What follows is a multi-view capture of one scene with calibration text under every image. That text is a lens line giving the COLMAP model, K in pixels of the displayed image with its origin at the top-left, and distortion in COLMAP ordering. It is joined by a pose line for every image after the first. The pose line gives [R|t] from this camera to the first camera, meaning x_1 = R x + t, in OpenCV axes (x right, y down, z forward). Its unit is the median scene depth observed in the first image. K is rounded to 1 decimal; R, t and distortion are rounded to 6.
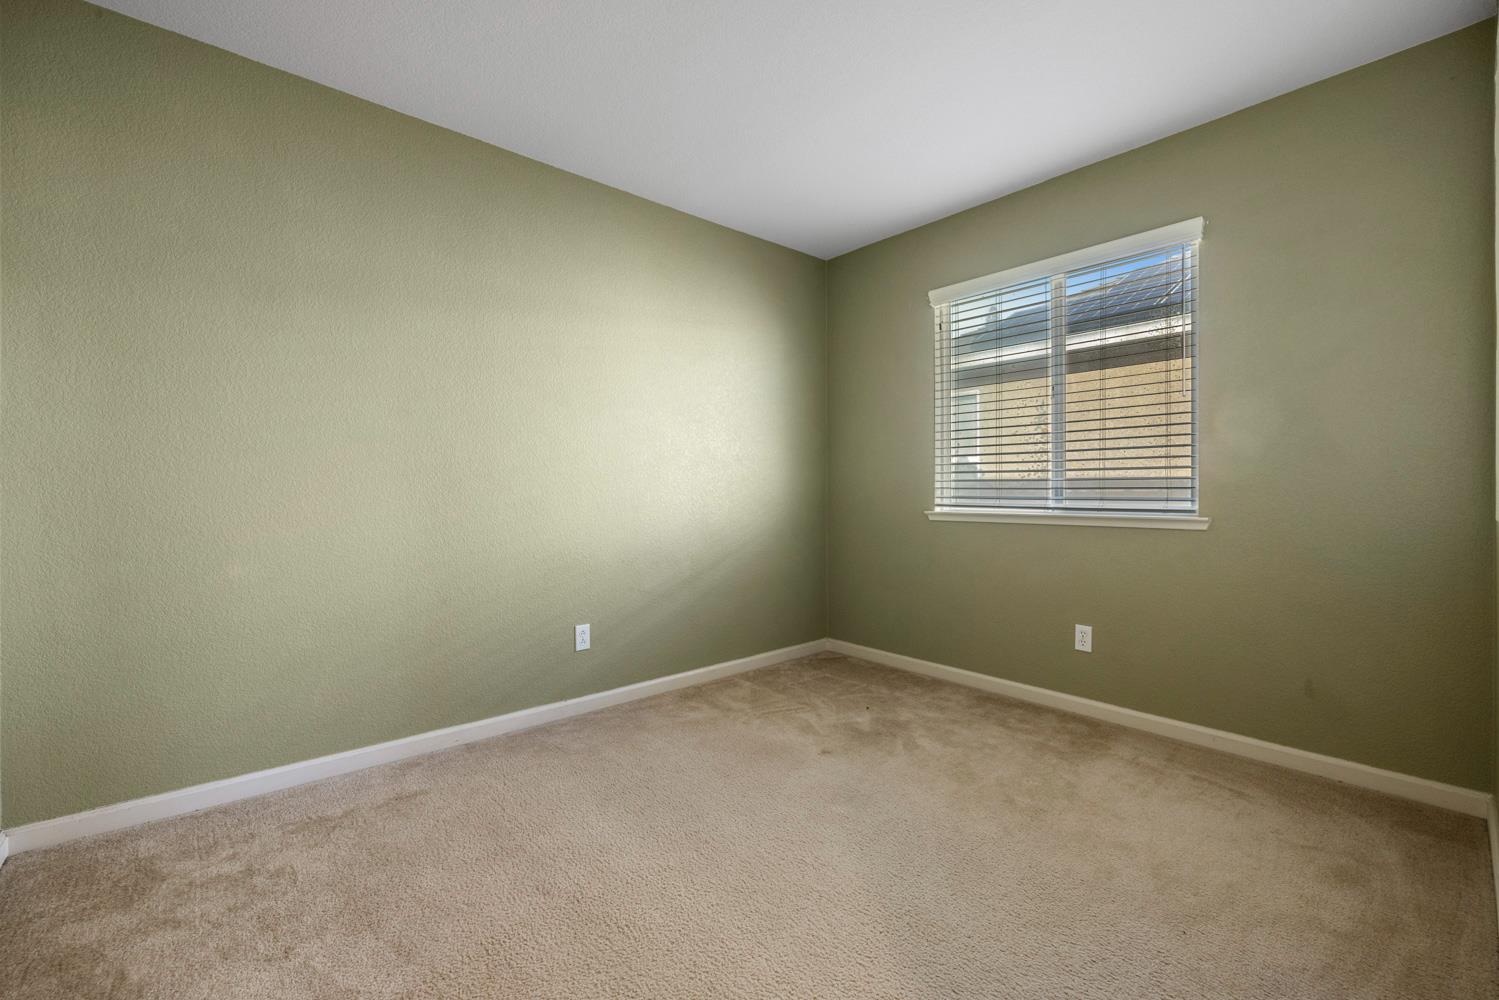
lens RADIAL K [[622.2, 0, 742.8], [0, 622.2, 494.6], [0, 0, 1]] dist [0.002175, -0.000949]
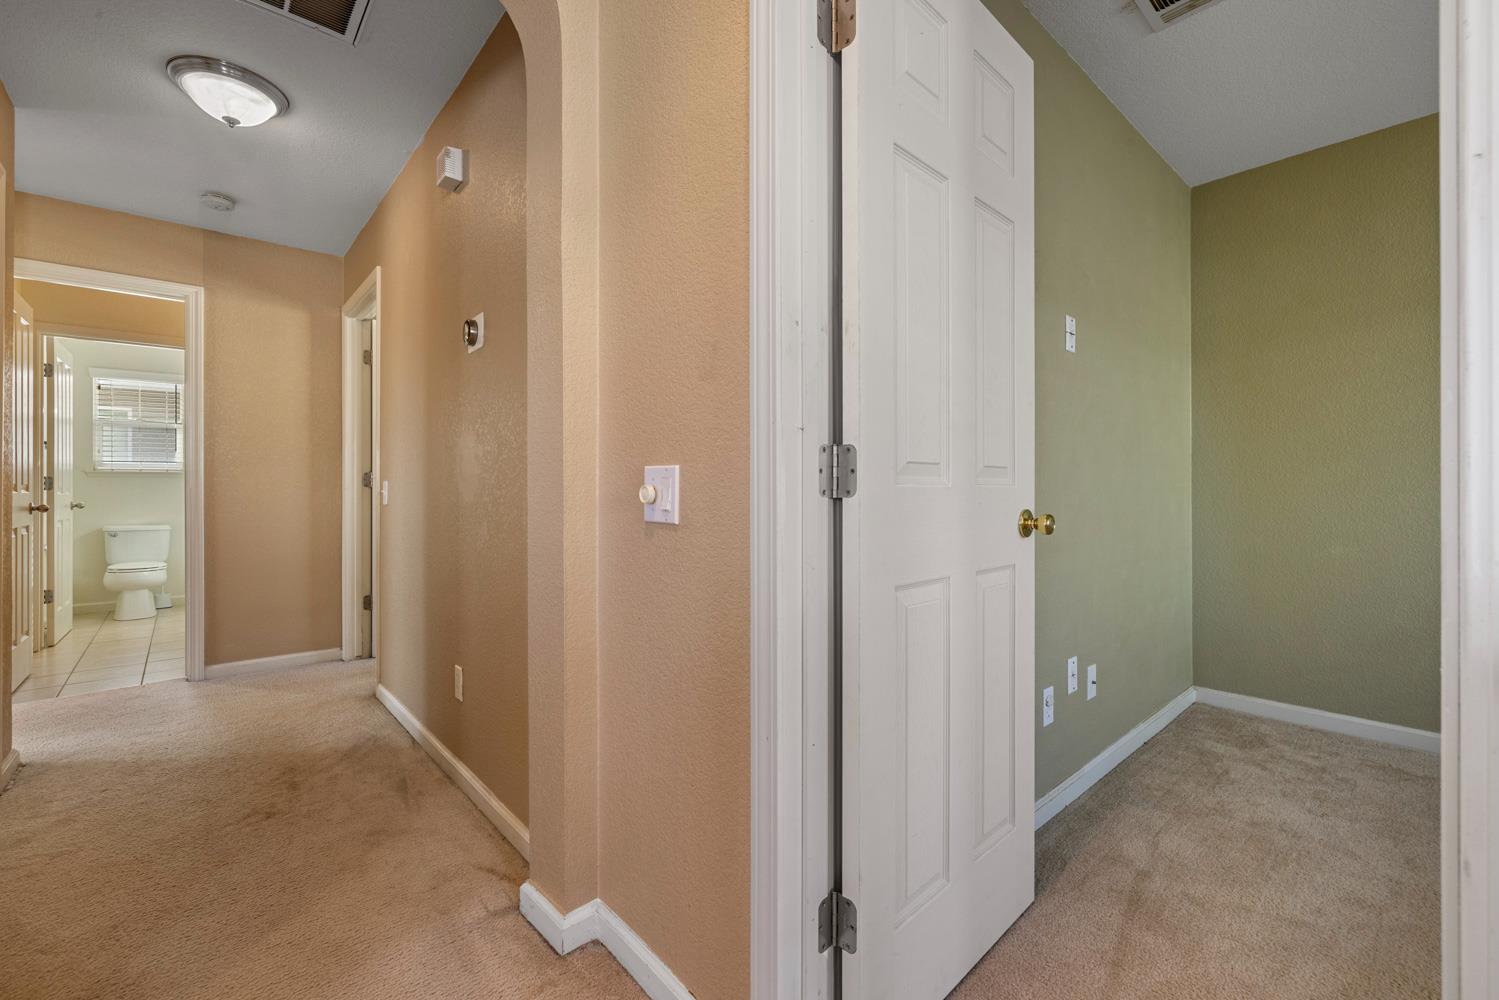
lens RADIAL K [[622.2, 0, 743.4], [0, 622.2, 494.5], [0, 0, 1]] dist [0.002175, -0.000949]
pose [[0.001730, 0.001396, -0.999998, 0.552348], [0.002320, 0.999996, 0.001400, 0.003297], [0.999996, -0.002322, 0.001727, -0.256581]]
